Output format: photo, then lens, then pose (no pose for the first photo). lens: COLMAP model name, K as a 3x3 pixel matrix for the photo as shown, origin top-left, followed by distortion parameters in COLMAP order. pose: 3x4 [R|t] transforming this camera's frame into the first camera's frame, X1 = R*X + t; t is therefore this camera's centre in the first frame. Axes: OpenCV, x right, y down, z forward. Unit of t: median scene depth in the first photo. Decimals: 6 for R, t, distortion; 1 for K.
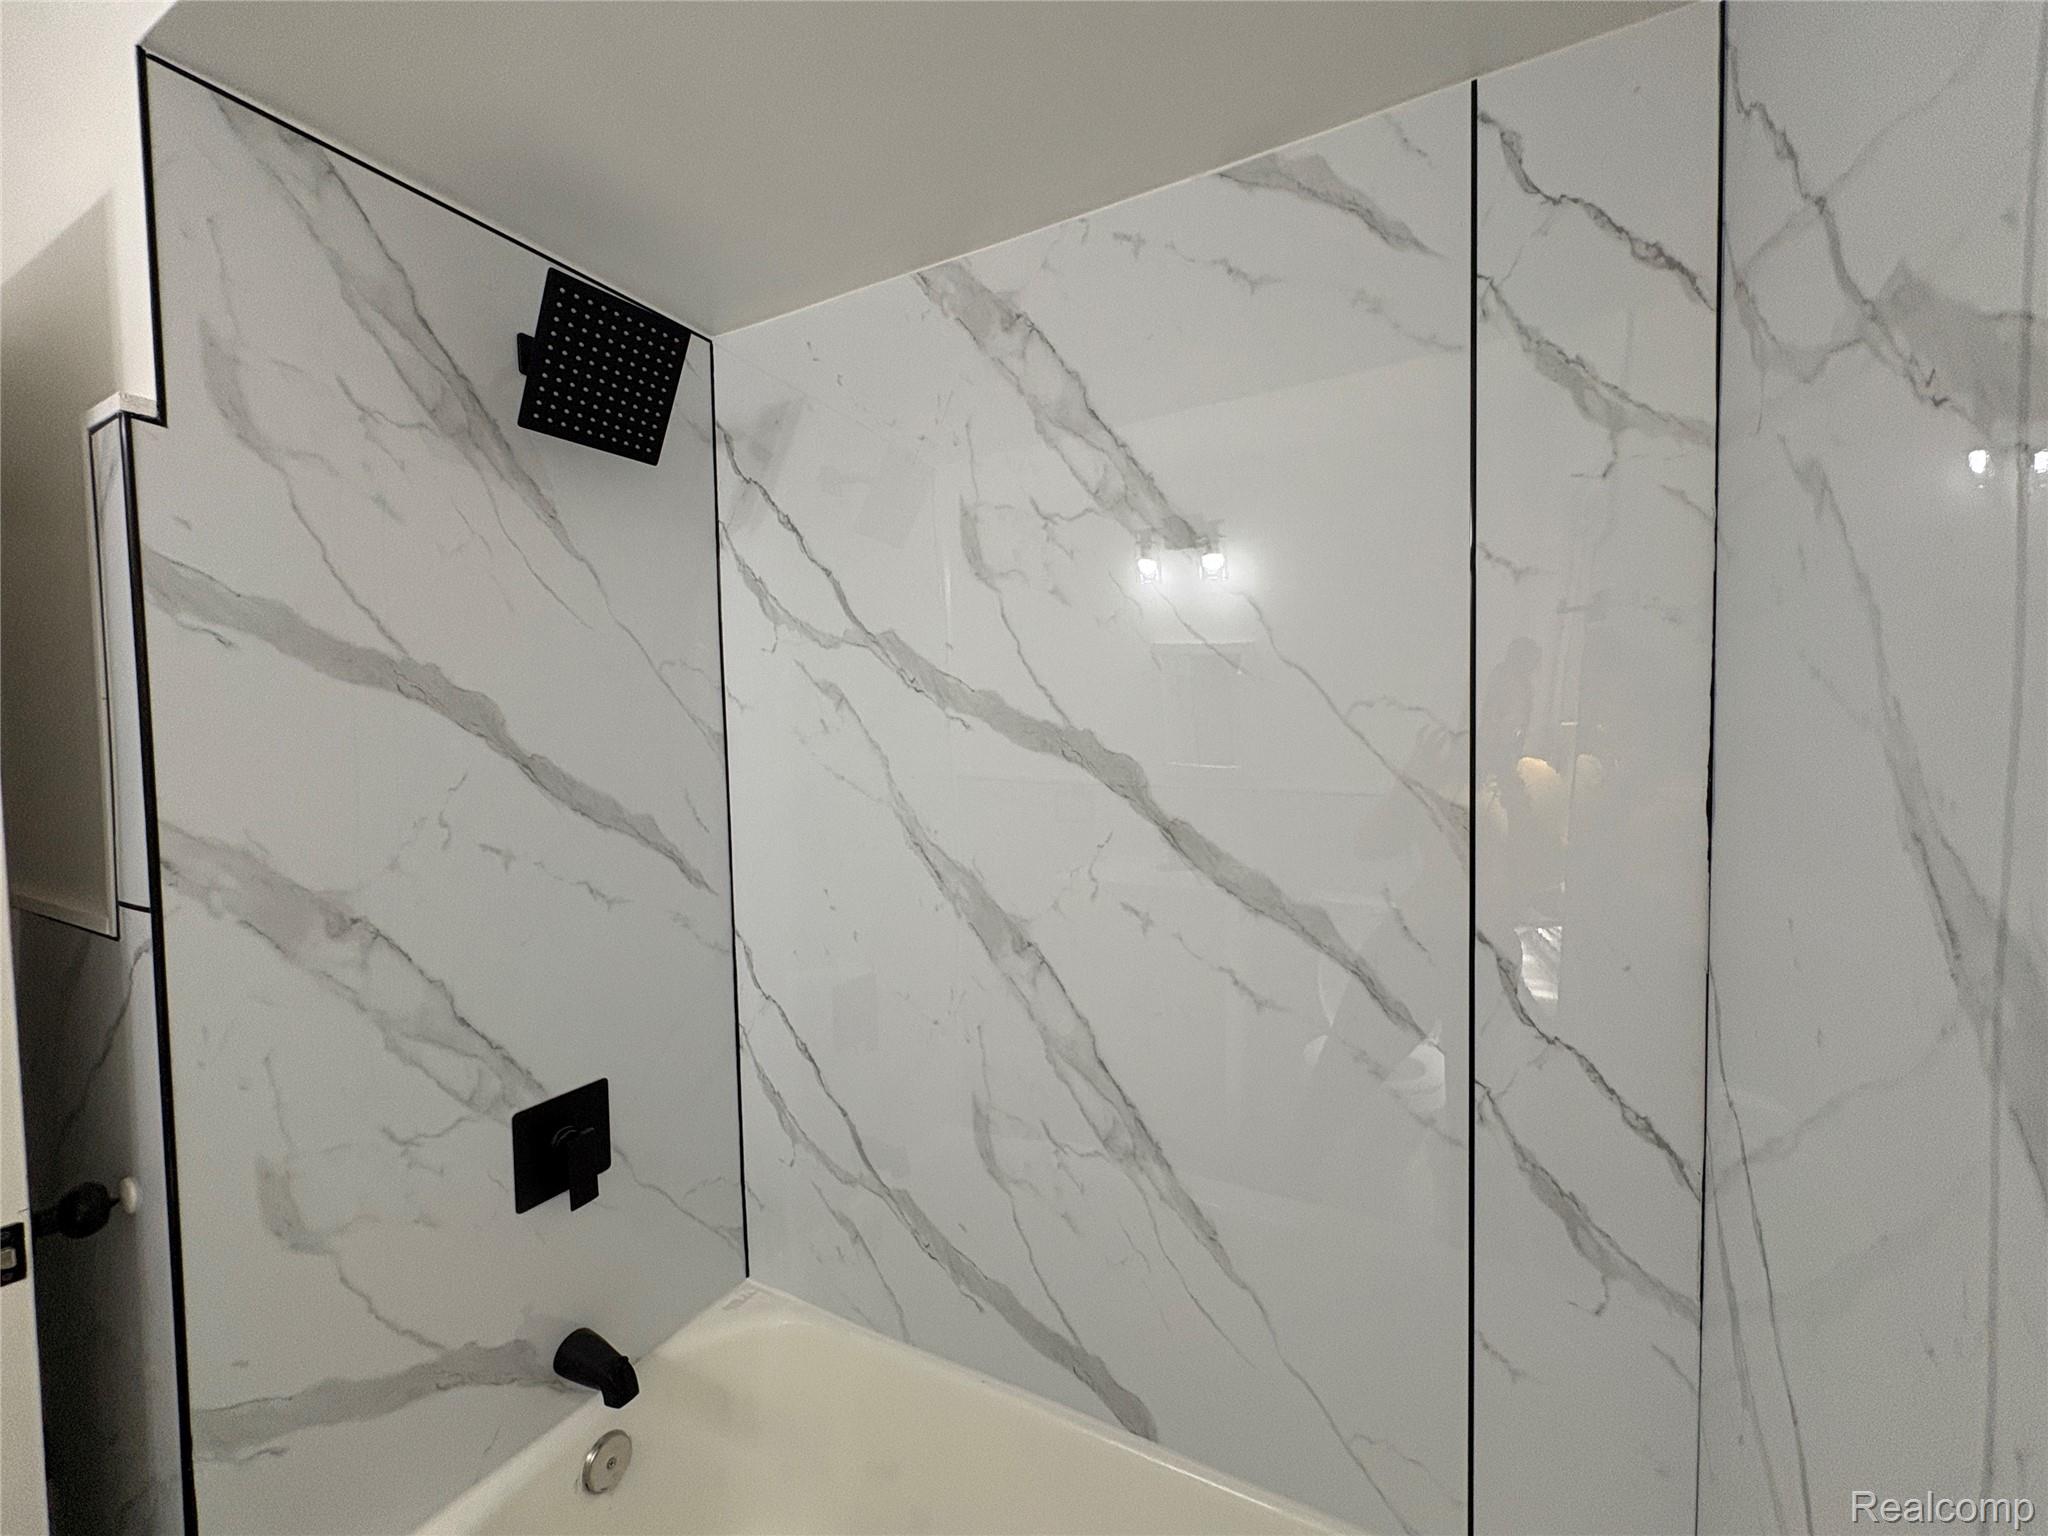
lens RADIAL K [[821.9, 0, 1030.7], [0, 821.9, 775.3], [0, 0, 1]] dist [-0.003628, 0.000191]
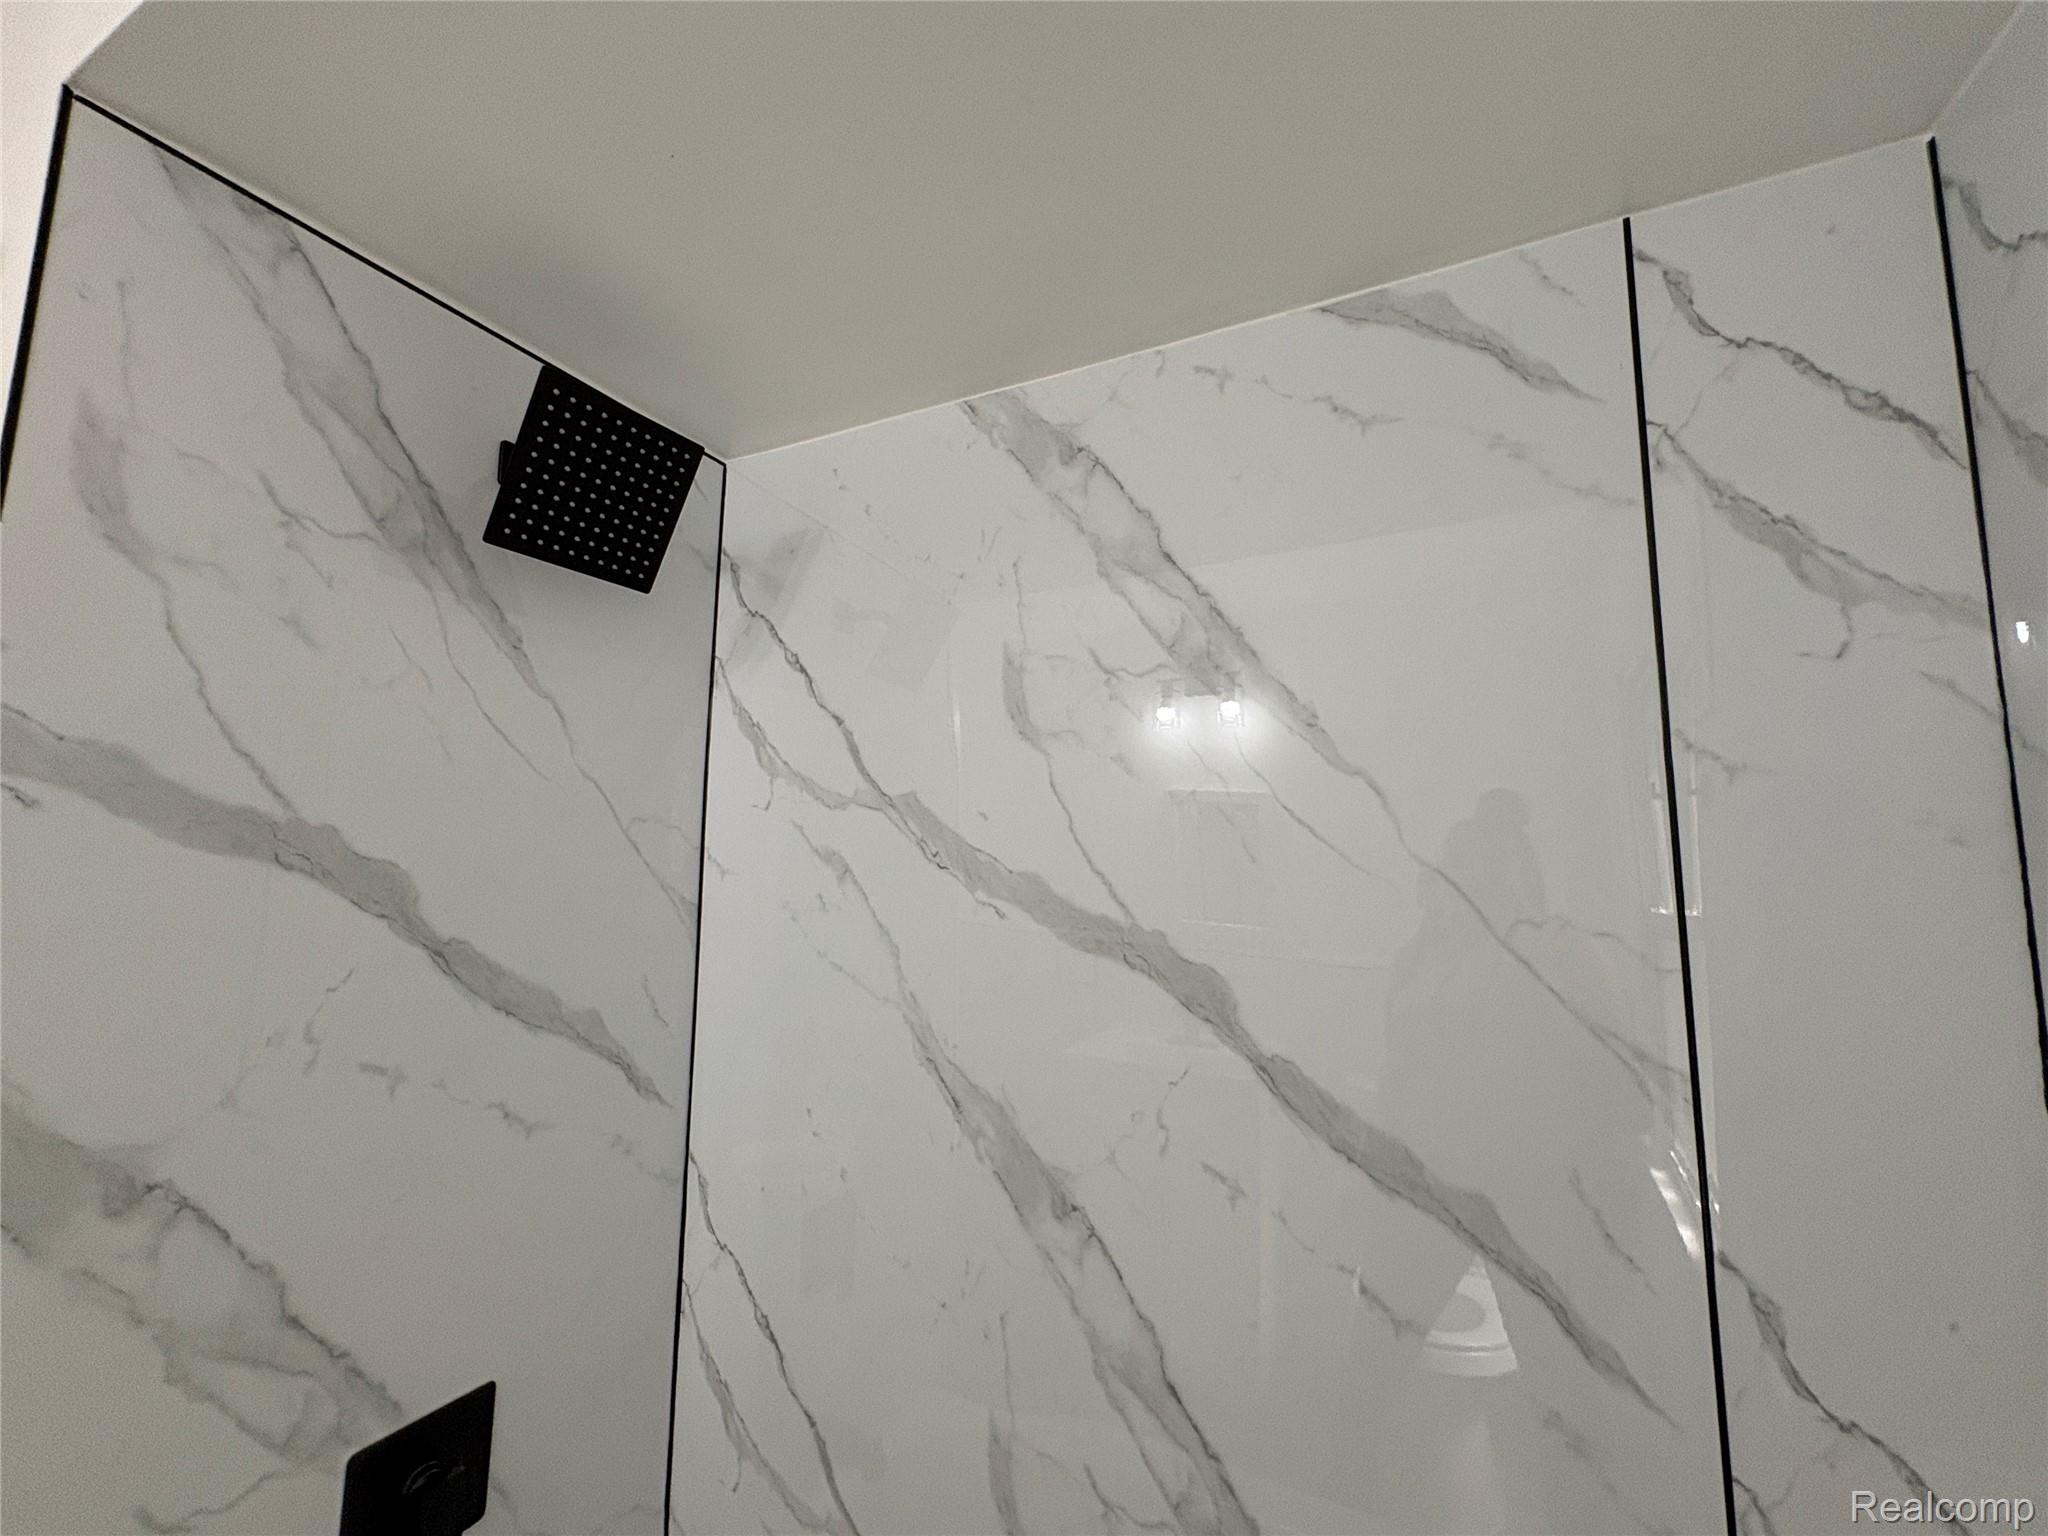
lens RADIAL K [[821.9, 0, 1030.7], [0, 821.9, 774.4], [0, 0, 1]] dist [-0.003628, 0.000191]
pose [[0.999043, 0.036113, 0.024680, -0.080490], [-0.031802, 0.987082, -0.157026, -0.076888], [-0.030032, 0.156091, 0.987286, 0.191271]]
